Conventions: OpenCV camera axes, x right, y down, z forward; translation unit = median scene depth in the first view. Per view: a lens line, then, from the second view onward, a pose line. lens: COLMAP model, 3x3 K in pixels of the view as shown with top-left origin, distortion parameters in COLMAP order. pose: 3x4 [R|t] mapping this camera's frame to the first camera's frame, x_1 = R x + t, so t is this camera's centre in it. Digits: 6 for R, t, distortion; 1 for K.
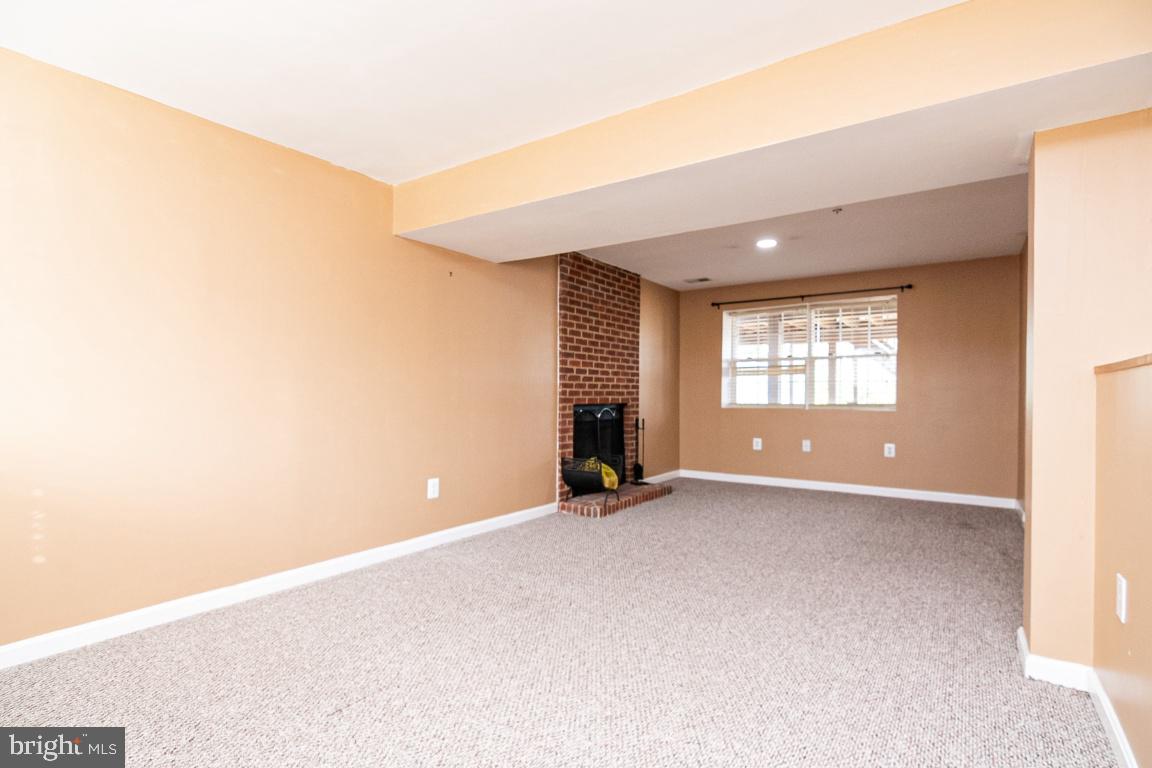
lens RADIAL K [[559.5, 0, 579.2], [0, 559.5, 396.3], [0, 0, 1]] dist [-0.000740, -0.000685]
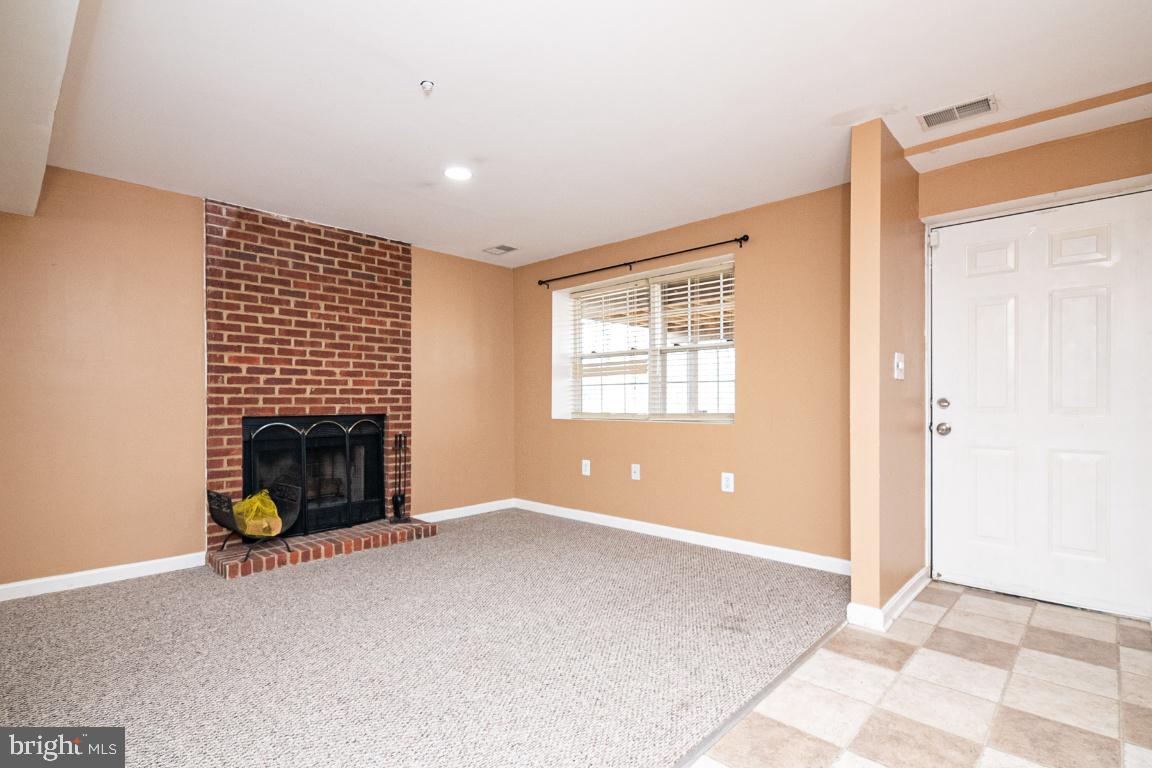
lens RADIAL K [[559.5, 0, 579.2], [0, 559.5, 396.3], [0, 0, 1]] dist [-0.000740, -0.000685]
pose [[0.990721, -0.006557, -0.135754, 0.483009], [0.005056, 0.999922, -0.011404, -0.000826], [0.135818, 0.010612, 0.990677, 0.312948]]
